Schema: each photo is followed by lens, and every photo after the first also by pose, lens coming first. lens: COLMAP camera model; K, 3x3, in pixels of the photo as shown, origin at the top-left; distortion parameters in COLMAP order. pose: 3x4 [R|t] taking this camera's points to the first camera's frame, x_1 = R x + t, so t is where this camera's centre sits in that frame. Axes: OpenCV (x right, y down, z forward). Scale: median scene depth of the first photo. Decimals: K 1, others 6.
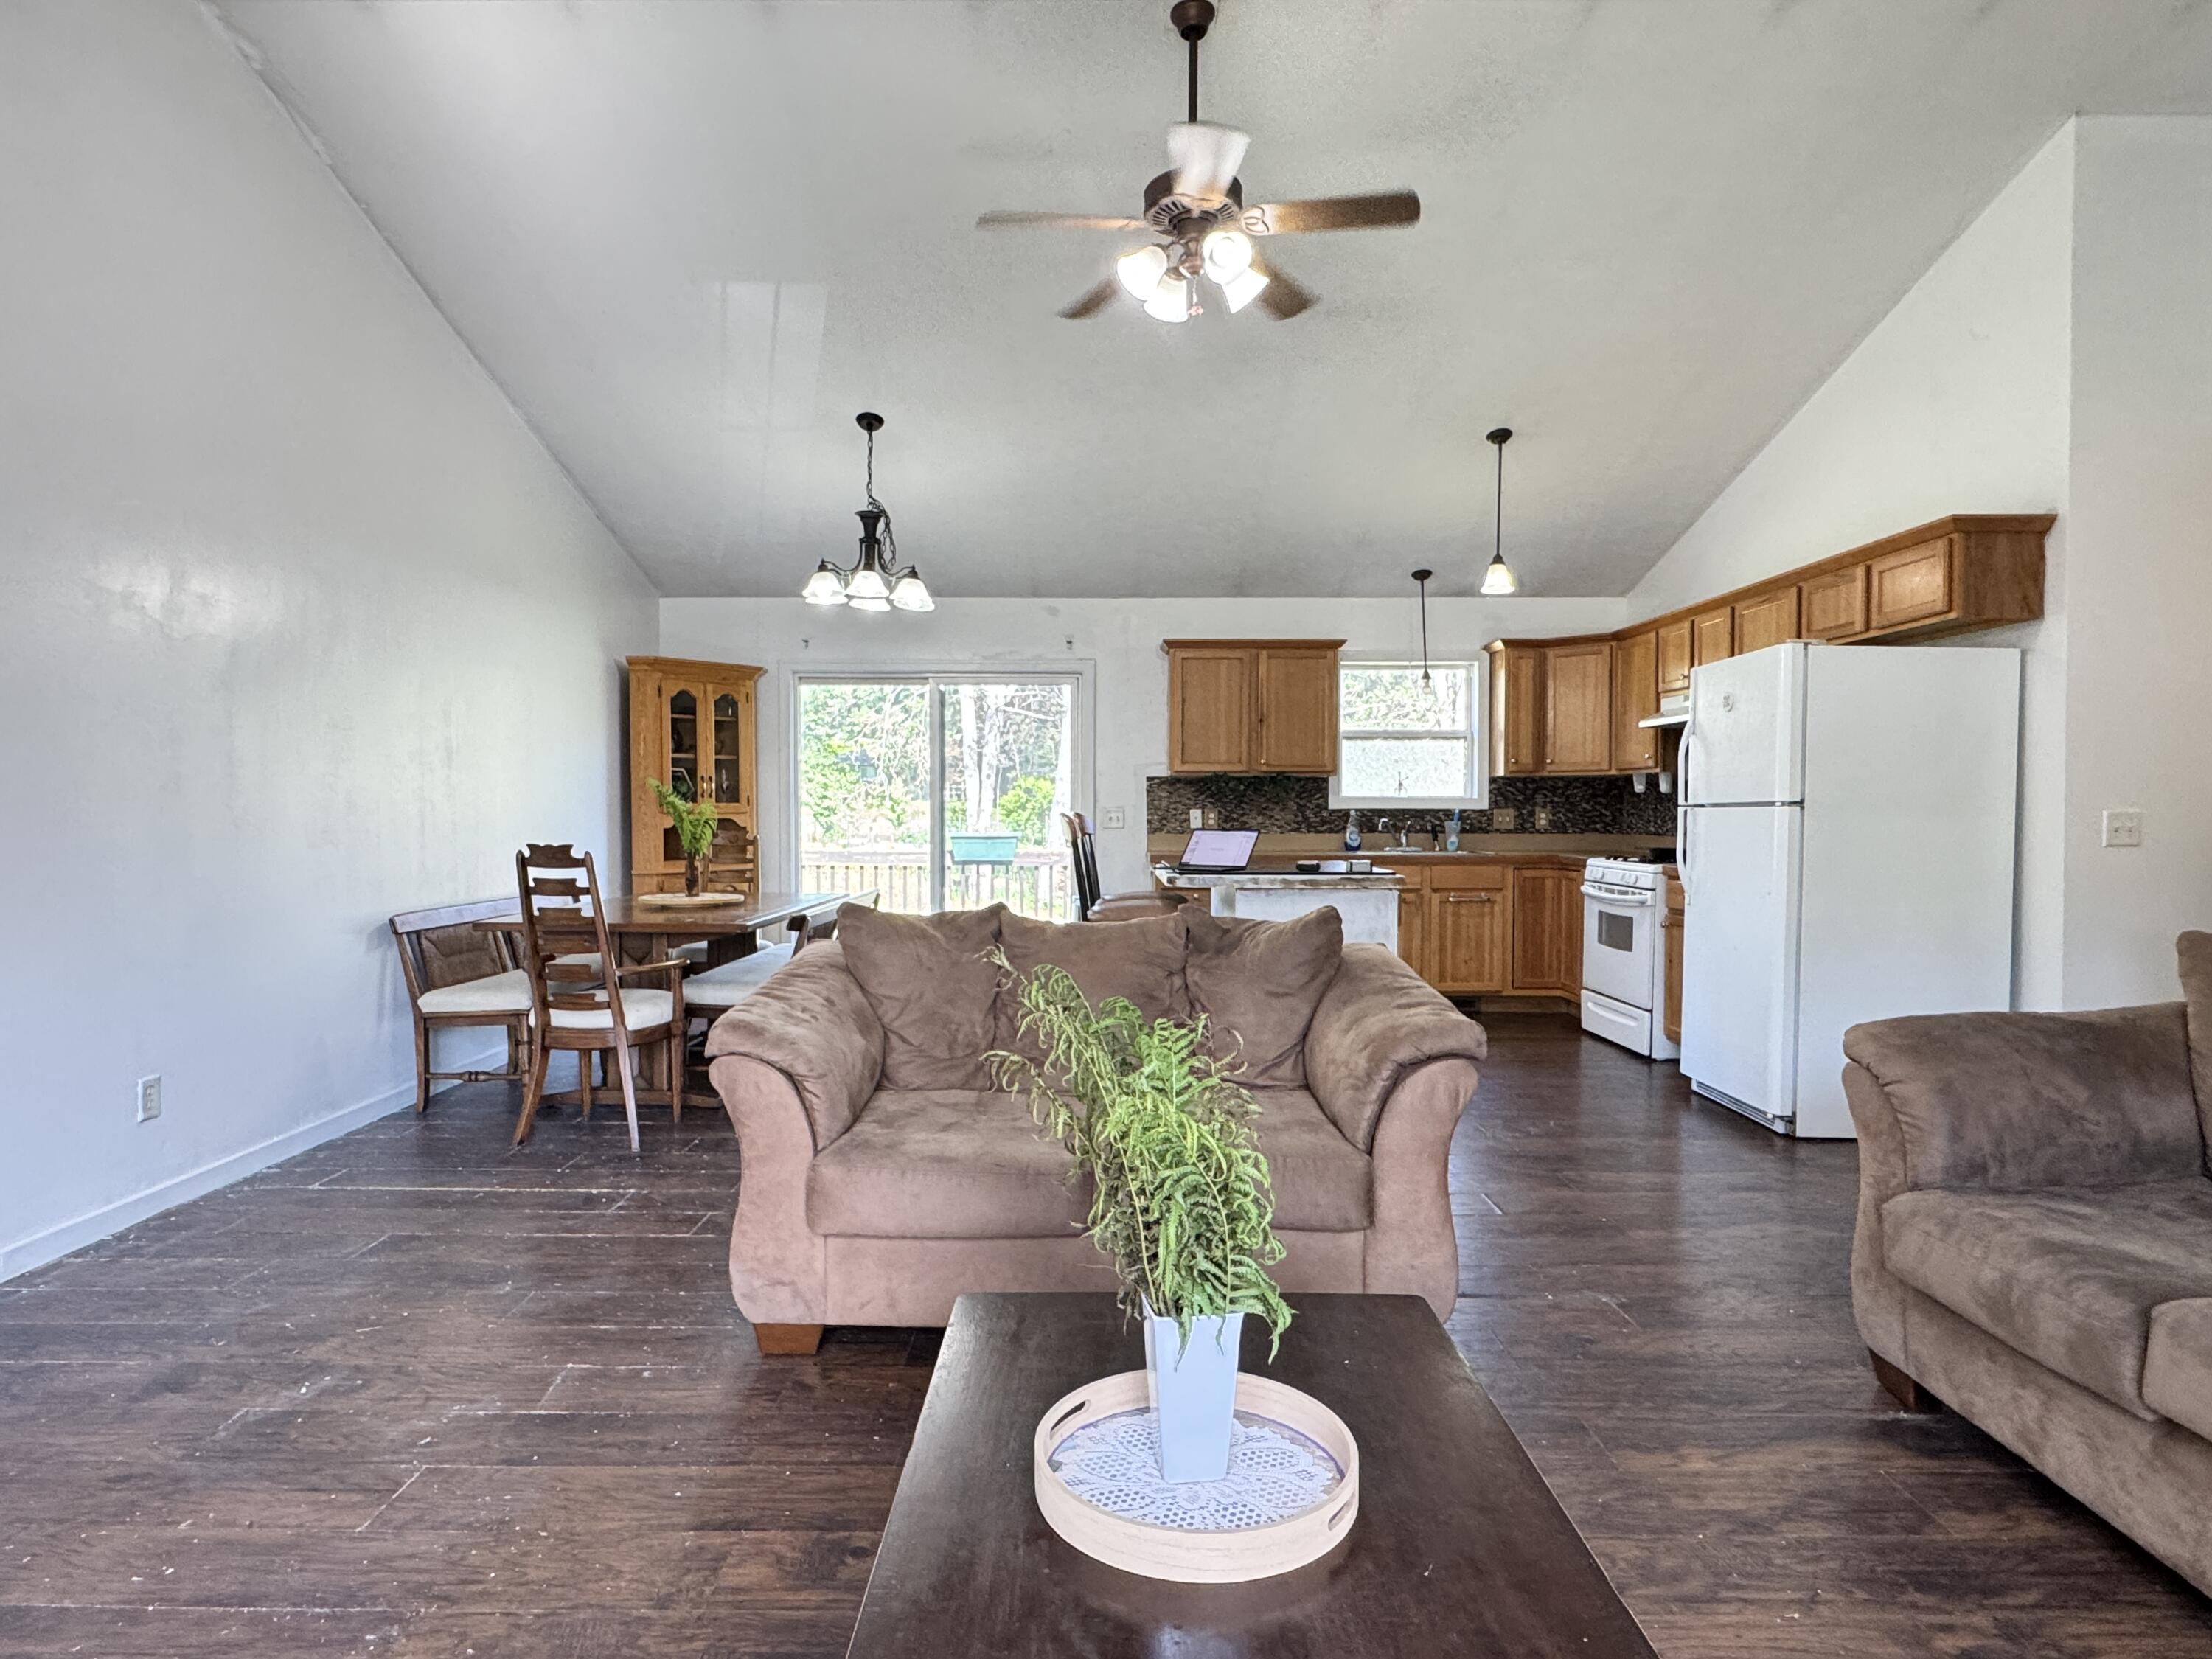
lens RADIAL K [[1226.5, 0, 1095.5], [0, 1226.5, 834.8], [0, 0, 1]] dist [-0.003140, 0.000277]
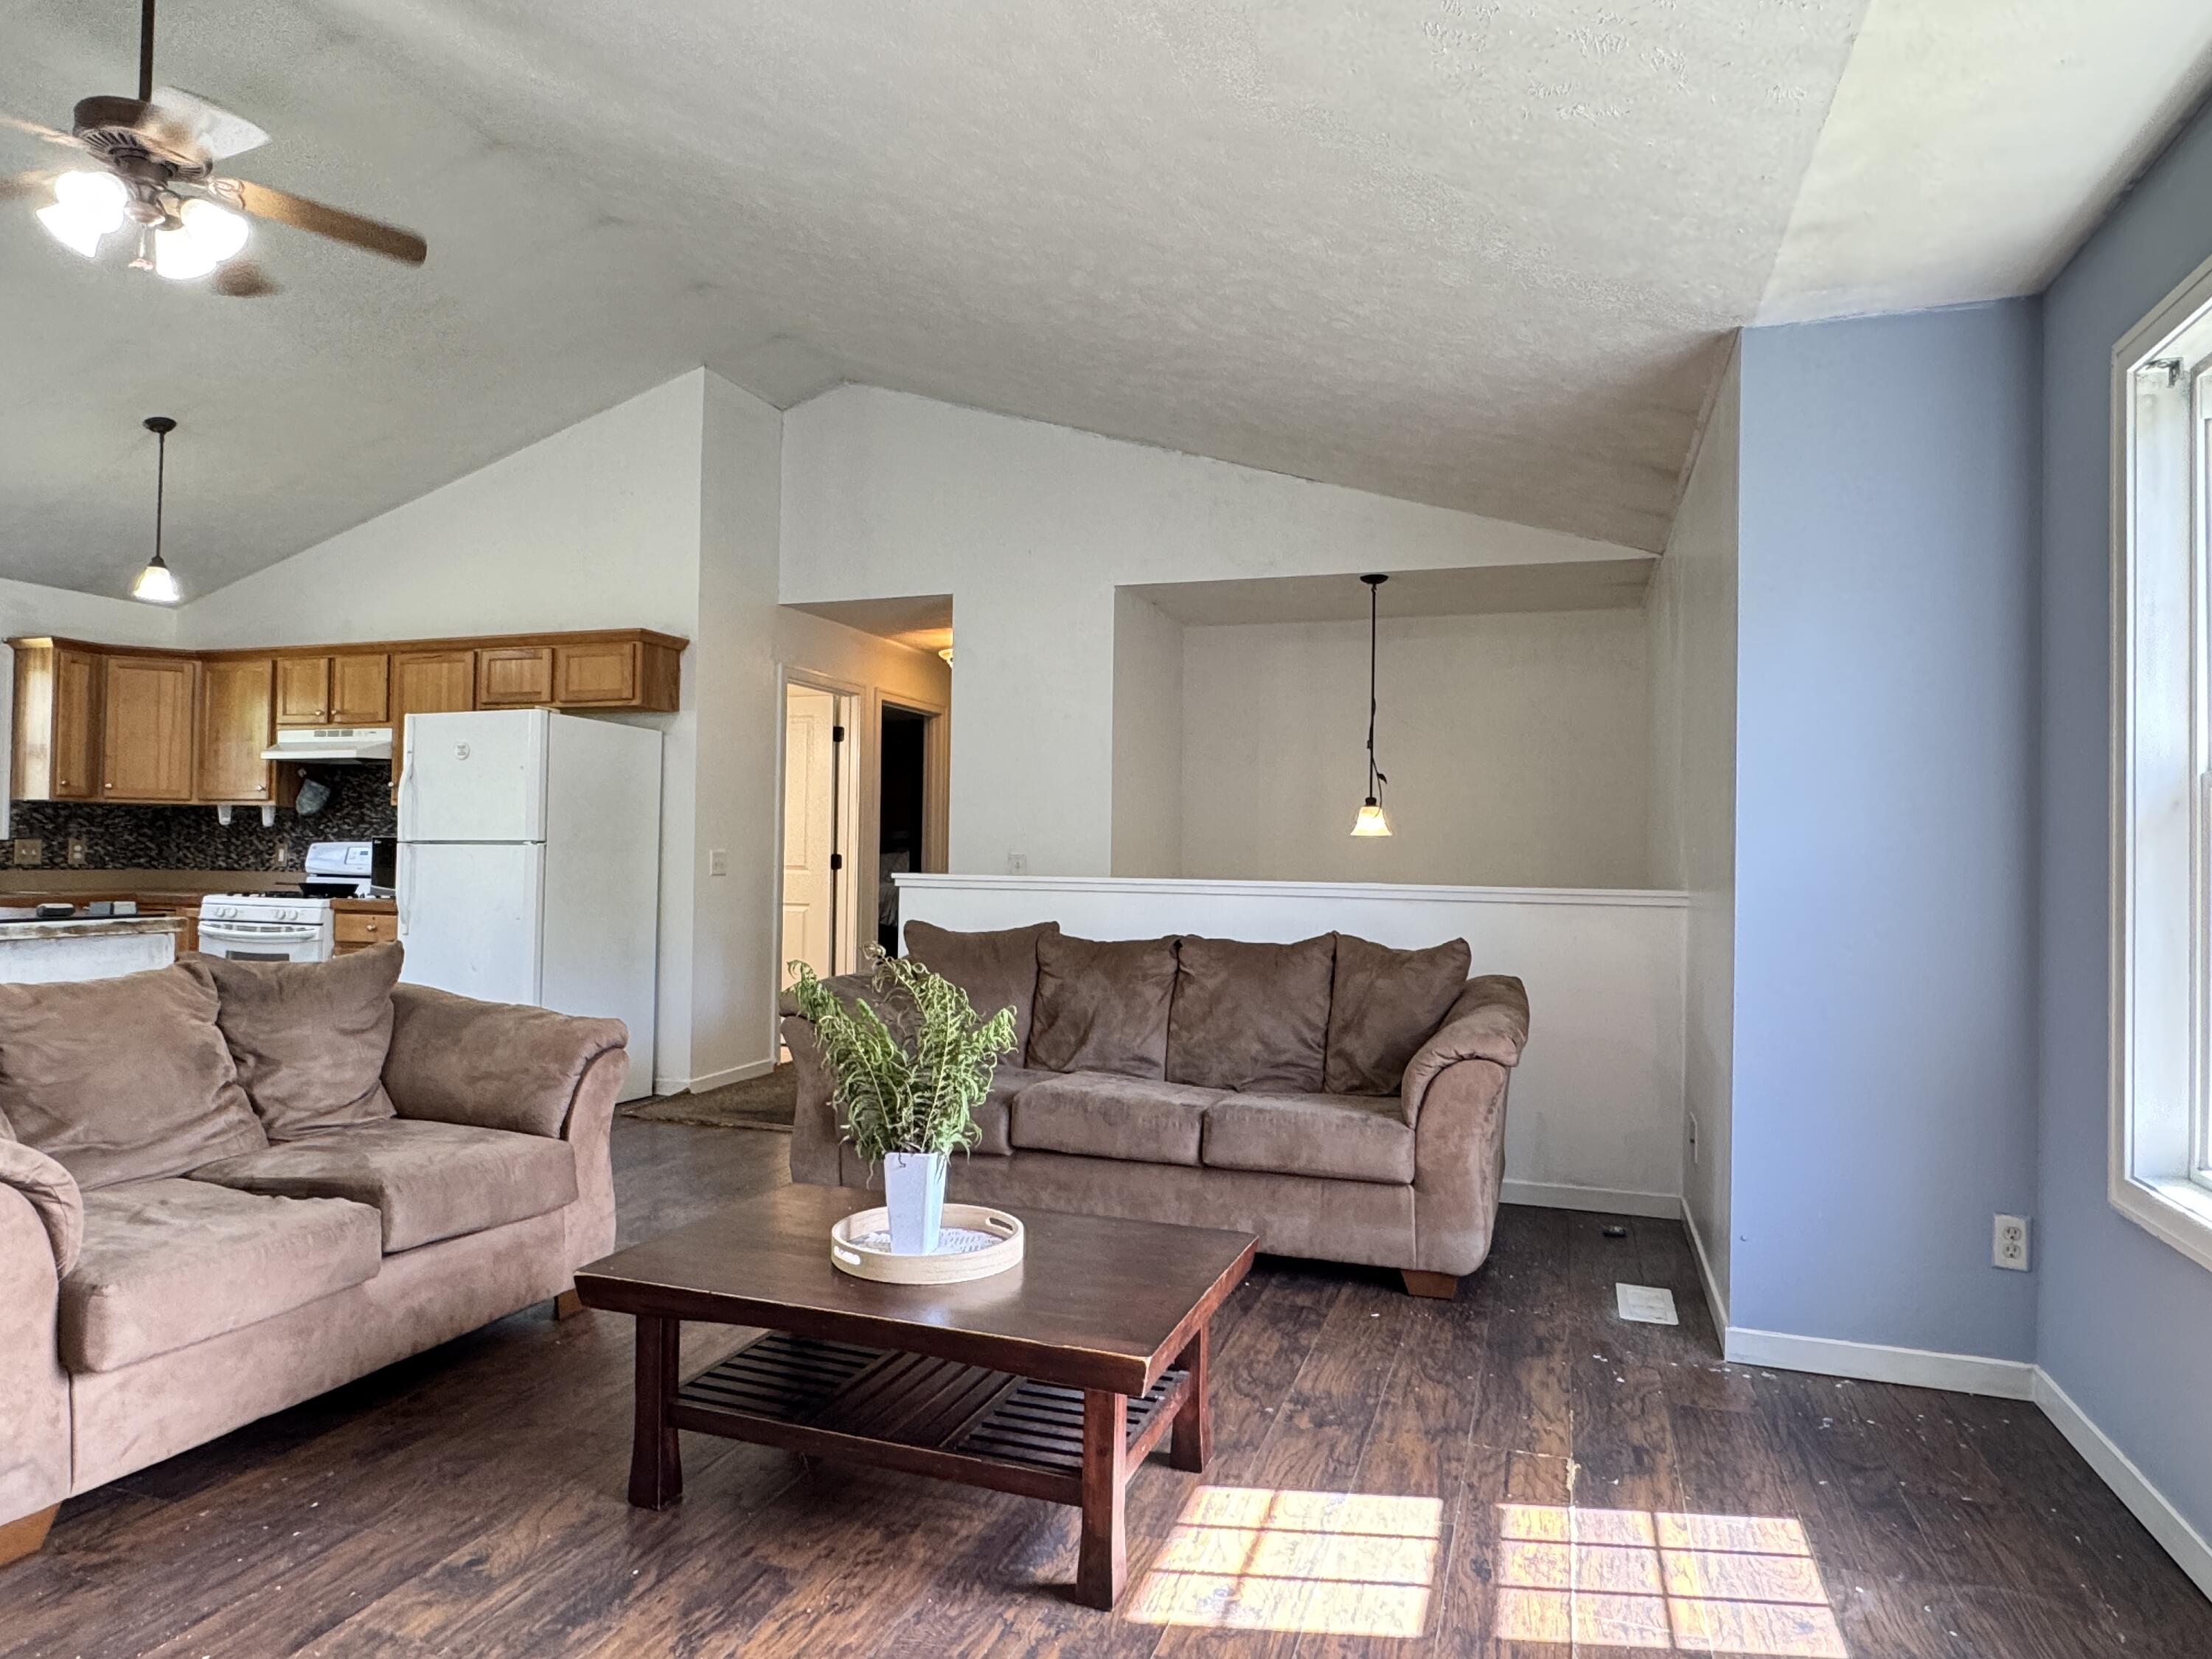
lens RADIAL K [[1340.4, 0, 1099.4], [0, 1340.4, 833.2], [0, 0, 1]] dist [-0.007530, 0.003171]
pose [[0.321800, 0.018838, 0.946620, -0.367676], [0.006061, 0.999741, -0.021956, -0.001770], [-0.946788, 0.012803, 0.321603, 0.041733]]
